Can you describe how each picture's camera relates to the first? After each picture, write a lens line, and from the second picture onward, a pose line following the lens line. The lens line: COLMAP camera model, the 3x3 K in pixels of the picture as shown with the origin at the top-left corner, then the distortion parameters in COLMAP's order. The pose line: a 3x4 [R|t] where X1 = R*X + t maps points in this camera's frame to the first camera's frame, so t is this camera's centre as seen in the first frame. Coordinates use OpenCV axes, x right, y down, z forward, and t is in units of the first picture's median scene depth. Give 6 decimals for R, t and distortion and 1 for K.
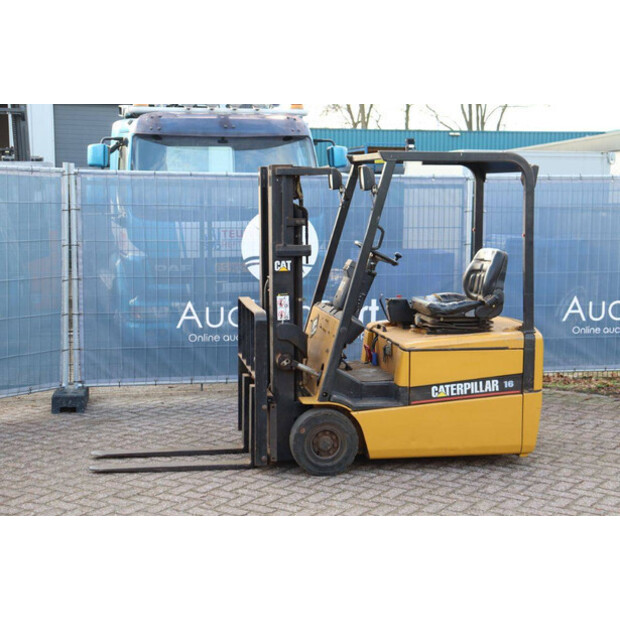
lens RADIAL K [[1033.8, 0, 310.0], [0, 1033.8, 310.0], [0, 0, 1]] dist [0.174024, 0.058805]
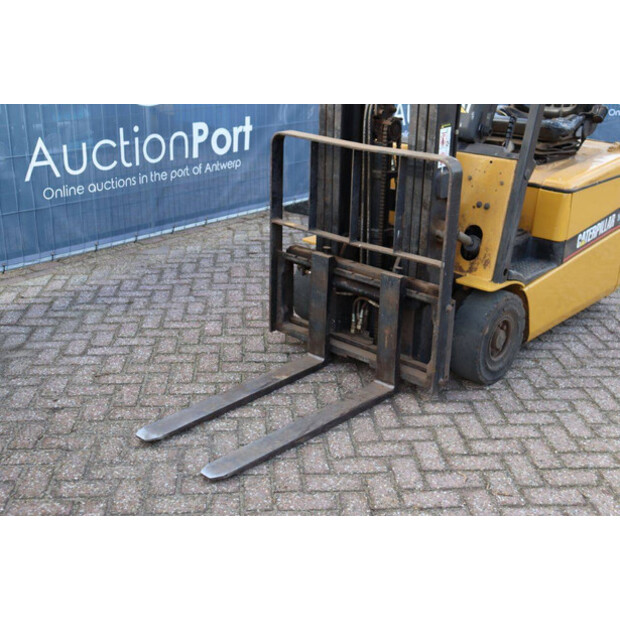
lens RADIAL K [[787.6, 0, 309.7], [0, 787.6, 301.0], [0, 0, 1]] dist [0.021594, 0.088229]
pose [[0.792229, -0.197186, 0.577486, -0.381953], [0.049714, 0.964062, 0.260985, -0.040779], [-0.608195, -0.178051, 0.773561, 0.656830]]
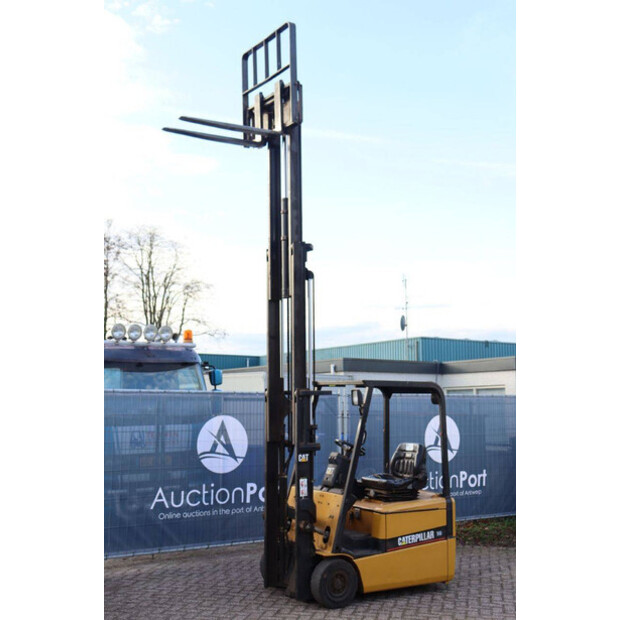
lens RADIAL K [[812.5, 0, 310.0], [0, 812.5, 310.0], [0, 0, 1]] dist [-0.011637, 0.294832]
pose [[0.926852, 0.042561, 0.373008, -0.444225], [0.039719, 0.976861, -0.210156, -0.005232], [-0.373321, 0.209599, 0.903715, -0.072294]]
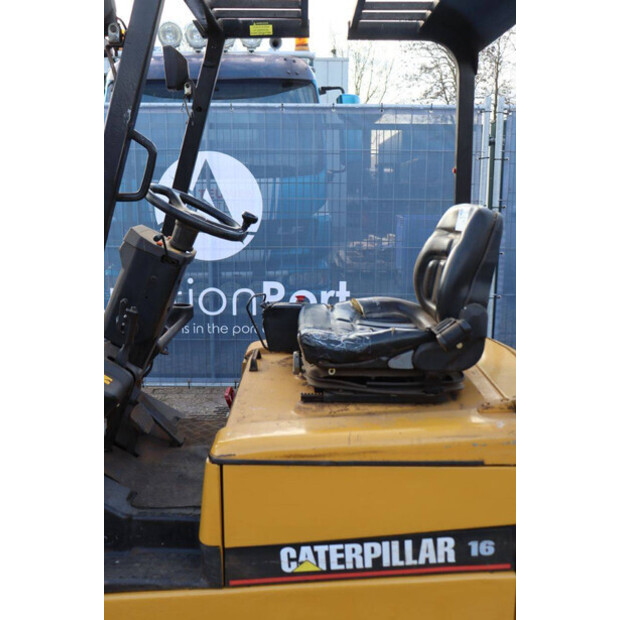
lens RADIAL K [[645.7, 0, 310.0], [0, 645.7, 310.0], [0, 0, 1]] dist [-0.040807, 0.015906]
pose [[0.981875, 0.038049, -0.185672, 0.169727], [-0.022566, 0.996142, 0.084800, -0.038741], [0.188183, -0.079073, 0.978946, 0.761339]]
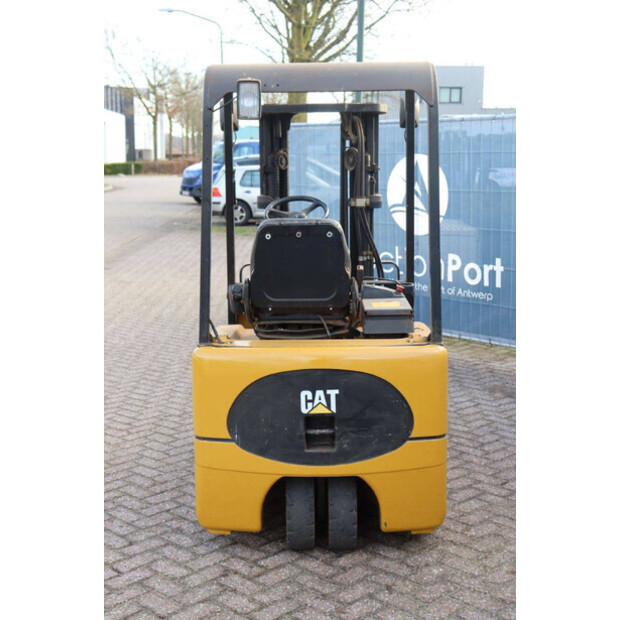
lens RADIAL K [[968.2, 0, 310.0], [0, 968.2, 310.0], [0, 0, 1]] dist [0.107564, -0.042643]
pose [[-0.195769, 0.148227, -0.969383, 0.788697], [-0.103768, 0.979830, 0.170781, -0.111347], [0.975145, 0.134024, -0.176439, 1.181130]]
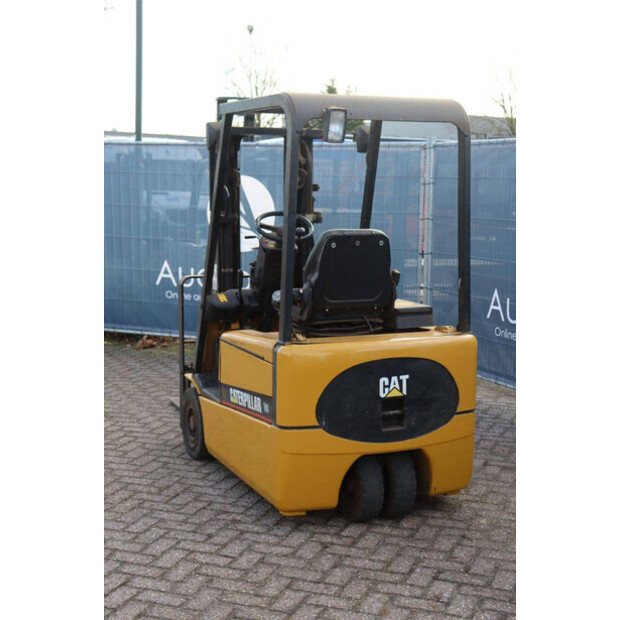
lens RADIAL K [[1005.4, 0, 310.0], [0, 1005.4, 310.0], [0, 0, 1]] dist [0.149520, 0.109139]
pose [[0.222311, 0.119892, -0.967576, 0.891987], [-0.118838, 0.988343, 0.095161, -0.070426], [0.967706, 0.093830, 0.233967, 0.861916]]
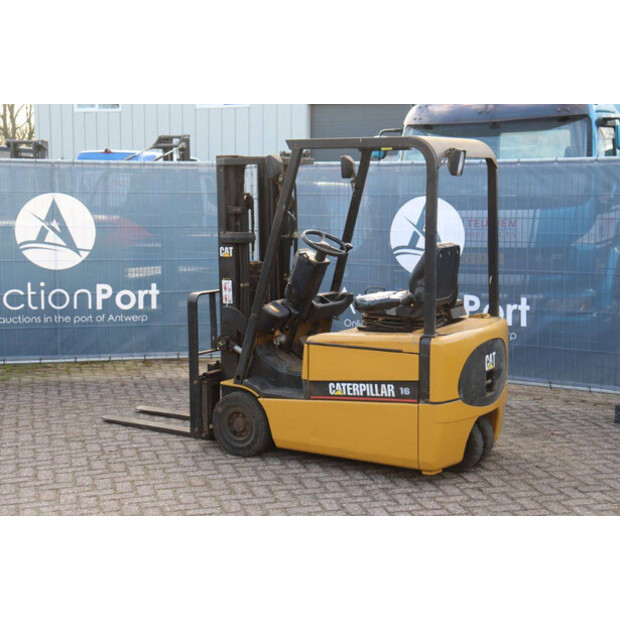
lens RADIAL K [[1054.2, 0, 310.0], [0, 1054.2, 310.0], [0, 0, 1]] dist [0.180803, 0.004239]
pose [[0.739186, 0.073155, -0.669517, 0.749094], [-0.067620, 0.997122, 0.034295, -0.025881], [0.670099, 0.019923, 0.742005, 0.258525]]
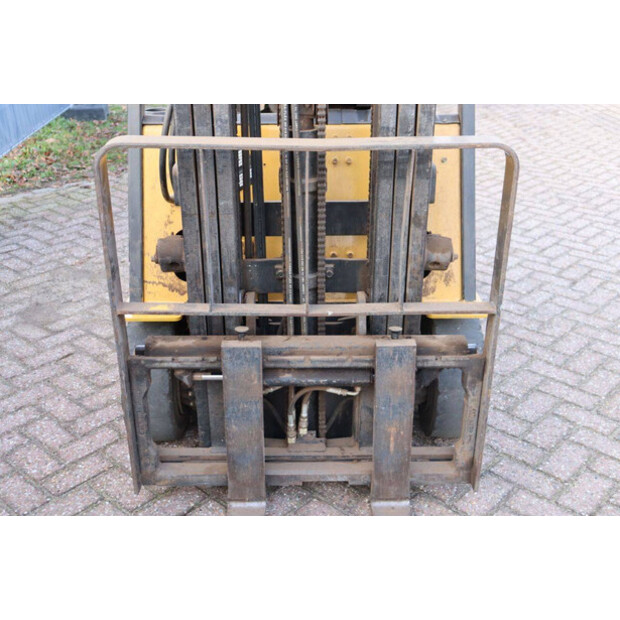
lens RADIAL K [[741.1, 0, 309.6], [0, 741.1, 298.2], [0, 0, 1]] dist [-0.185189, 0.741228]
pose [[0.167001, -0.411802, 0.895840, -0.303038], [0.115131, 0.910529, 0.397092, -0.055798], [-0.979212, 0.036824, 0.199471, 0.982697]]
